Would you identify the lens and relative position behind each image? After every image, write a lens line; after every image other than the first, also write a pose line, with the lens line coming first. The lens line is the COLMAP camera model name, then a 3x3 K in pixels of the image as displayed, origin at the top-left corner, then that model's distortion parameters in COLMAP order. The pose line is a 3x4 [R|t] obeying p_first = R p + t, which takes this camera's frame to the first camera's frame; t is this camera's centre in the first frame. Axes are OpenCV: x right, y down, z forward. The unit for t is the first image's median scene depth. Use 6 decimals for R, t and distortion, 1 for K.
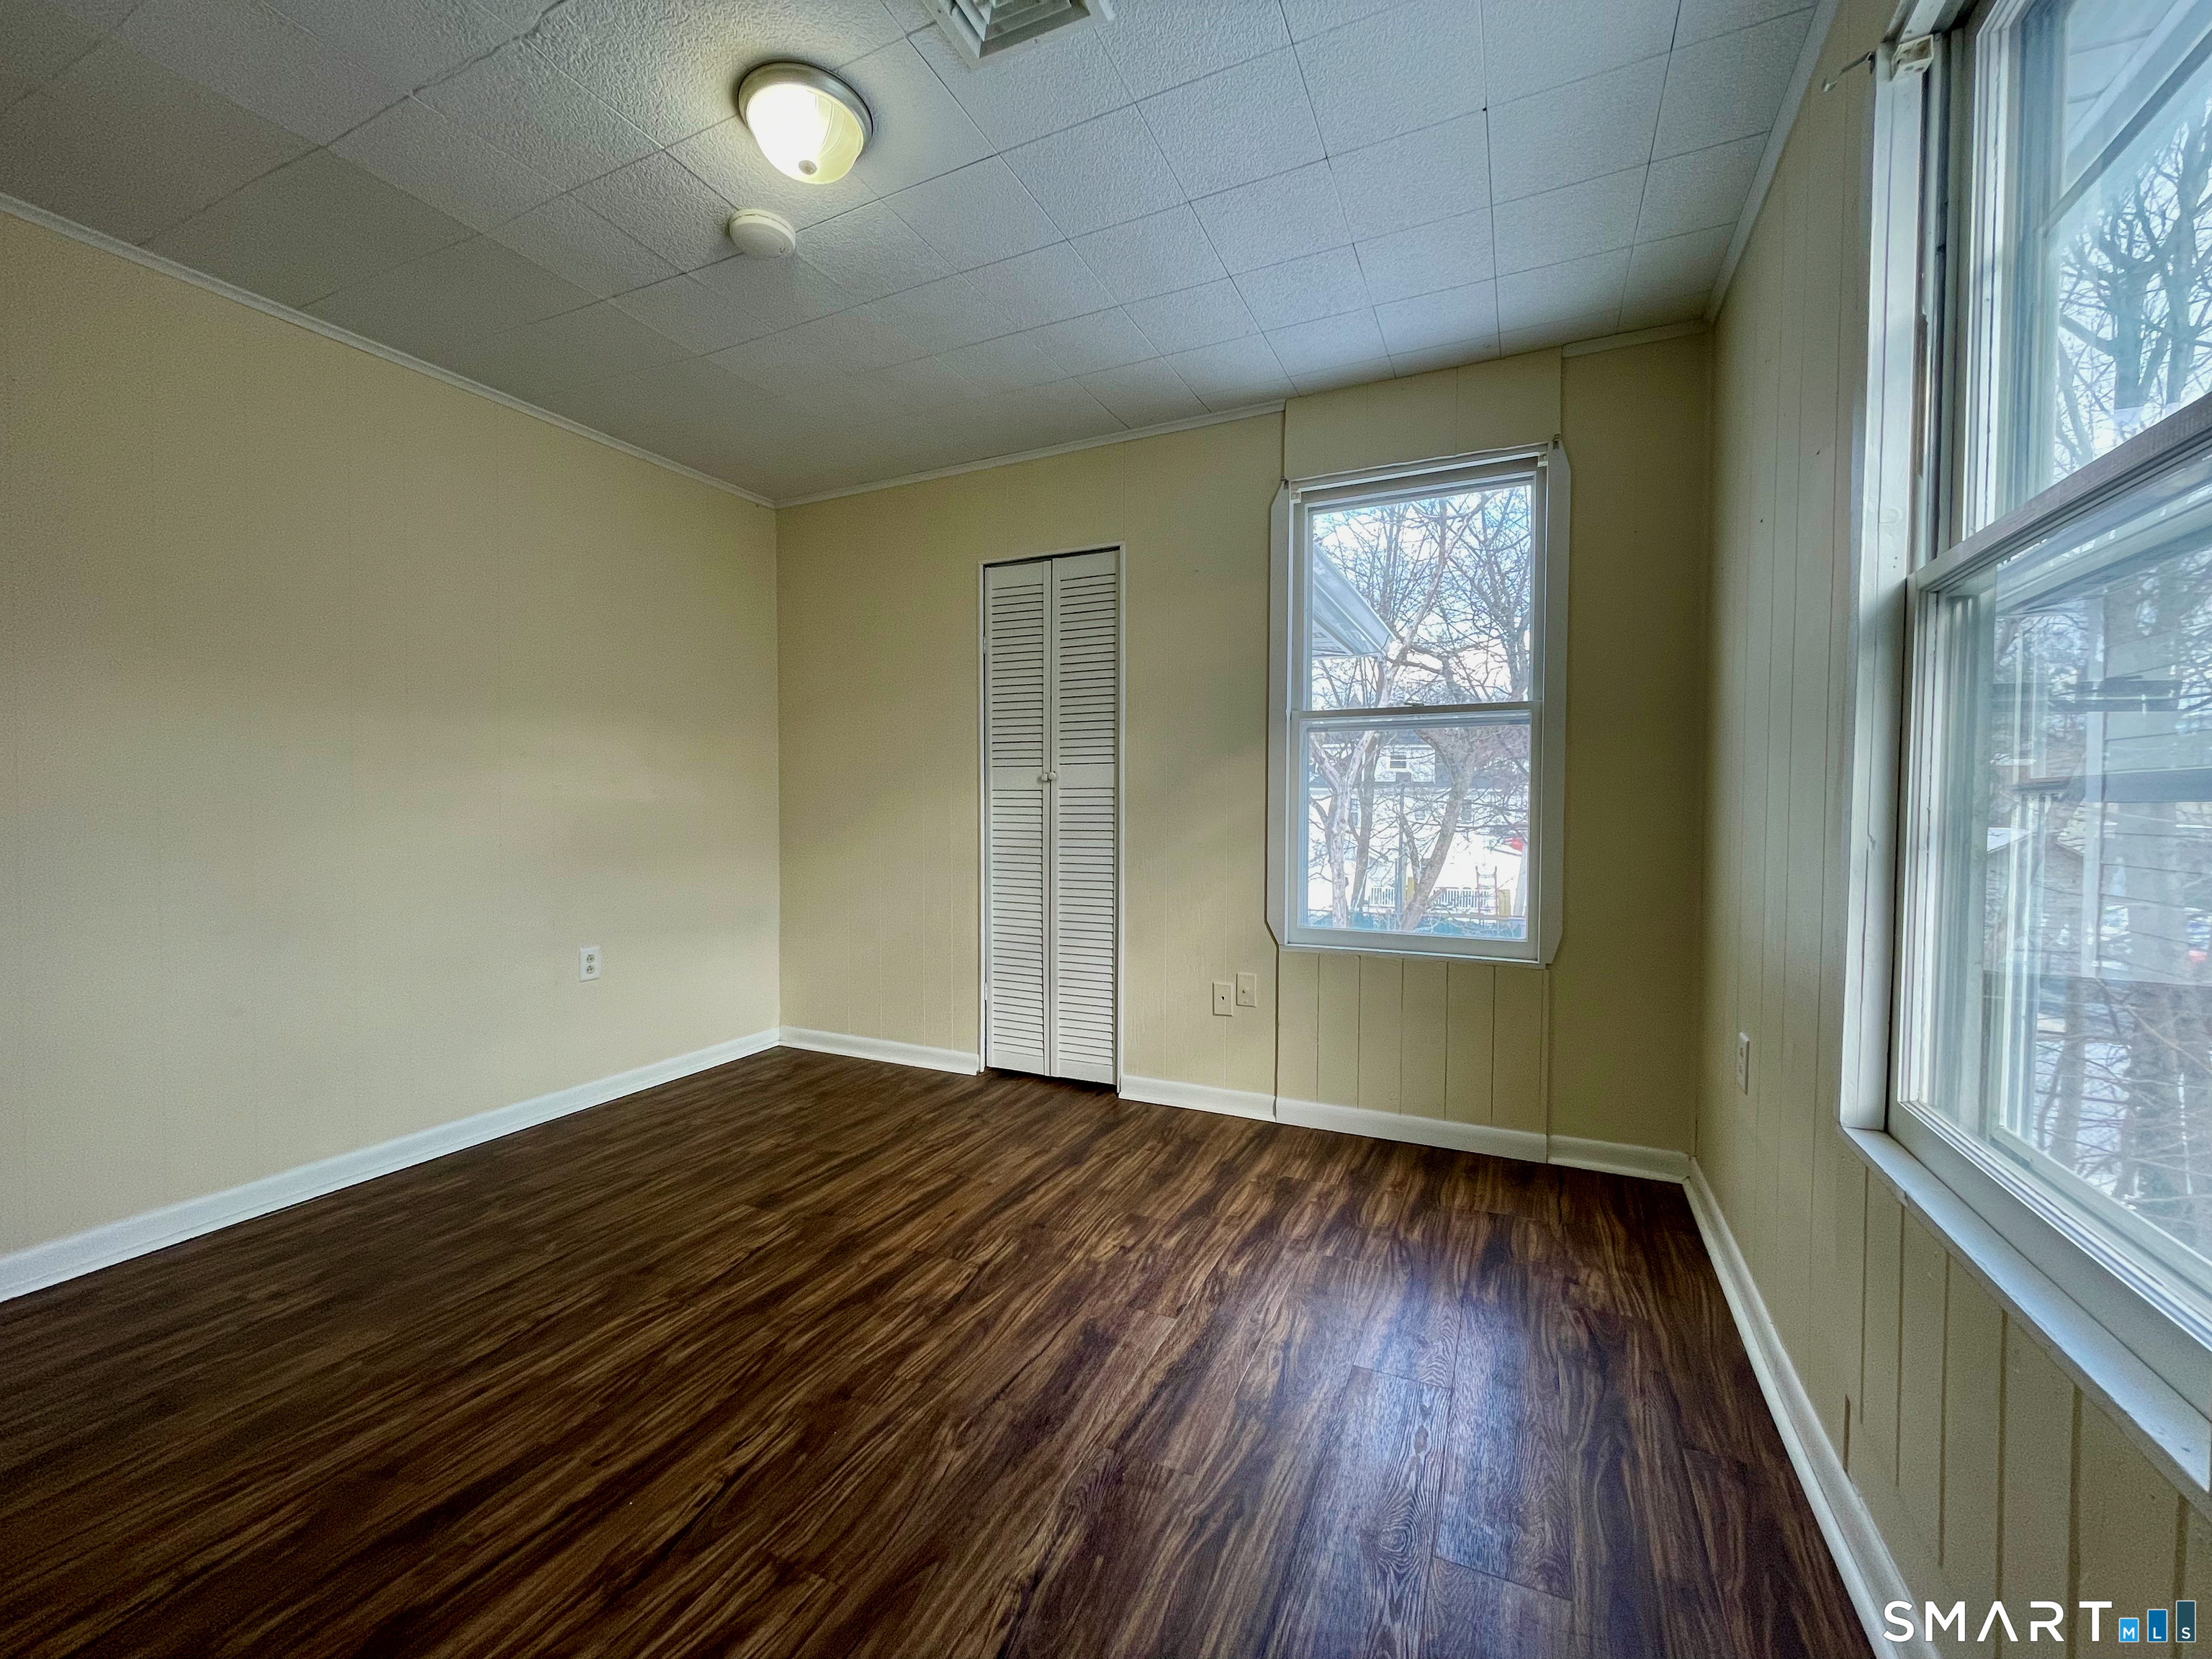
lens RADIAL K [[889.4, 0, 1106.3], [0, 889.4, 827.5], [0, 0, 1]] dist [0.000287, 0.000067]
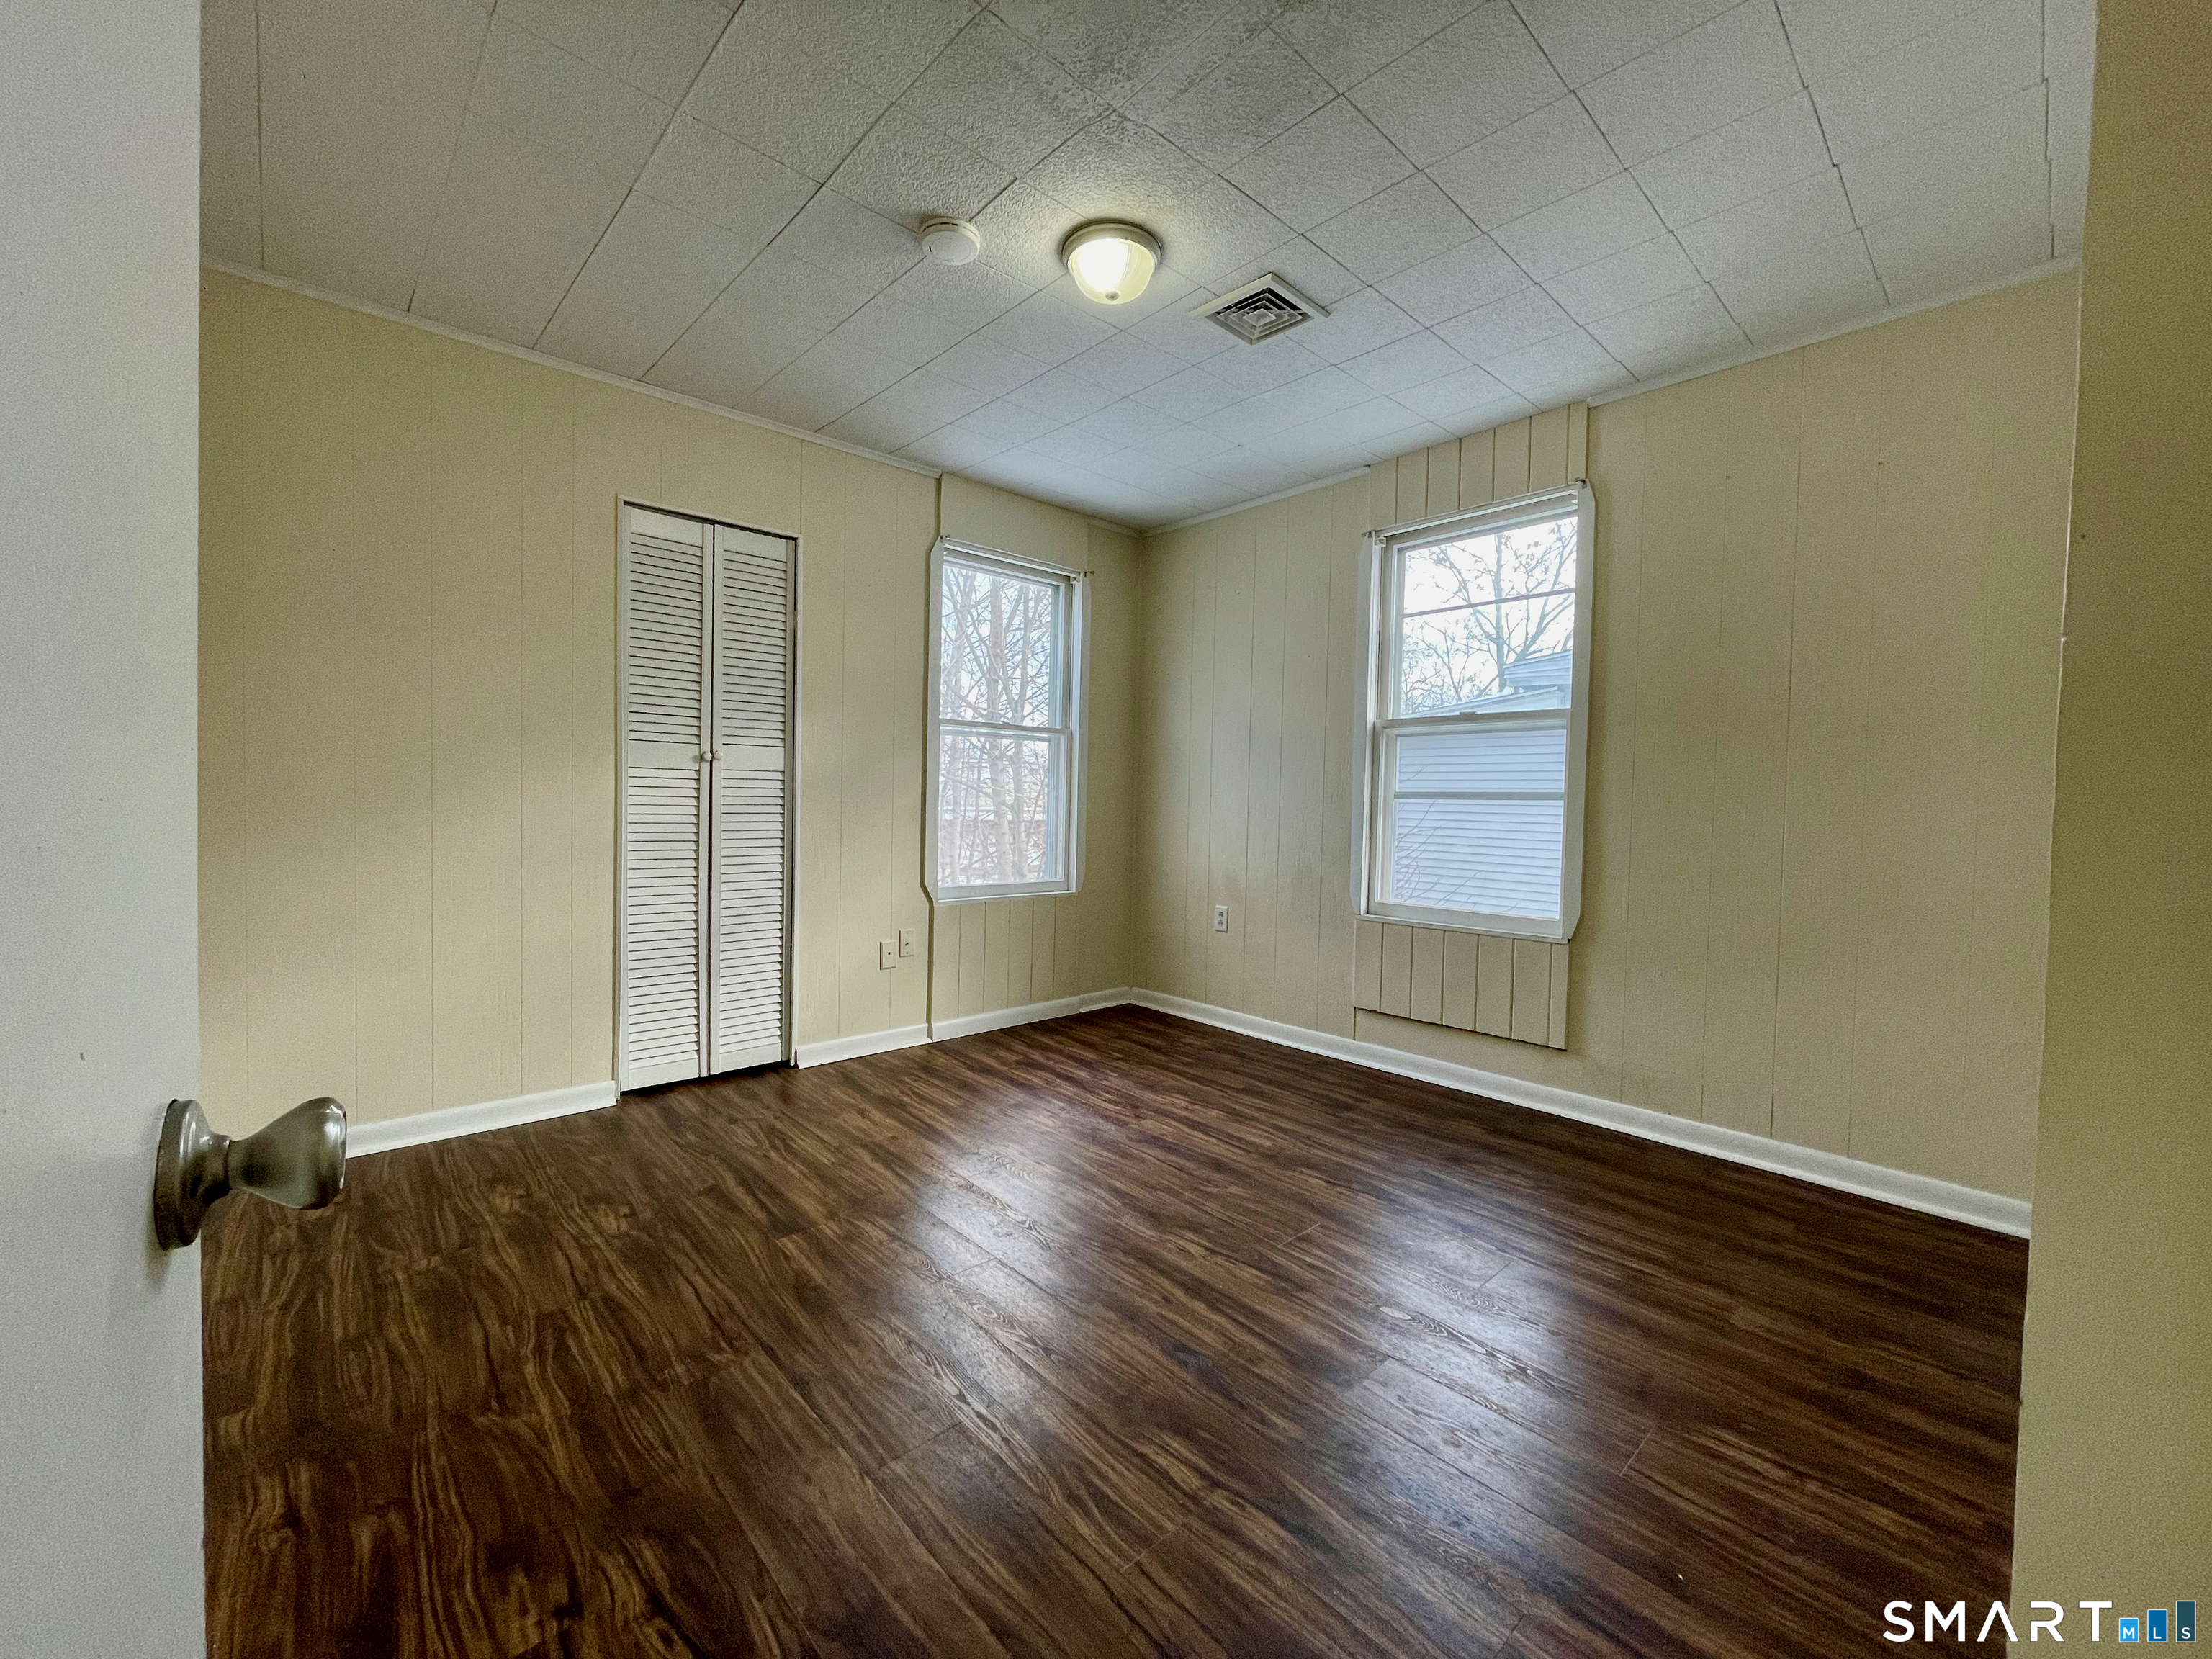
lens RADIAL K [[889.4, 0, 1106.3], [0, 889.4, 827.5], [0, 0, 1]] dist [0.000287, 0.000067]
pose [[0.375608, -0.024799, 0.926447, -0.920710], [0.002046, 0.999662, 0.025929, -0.006824], [-0.926777, -0.007843, 0.375531, 0.309817]]
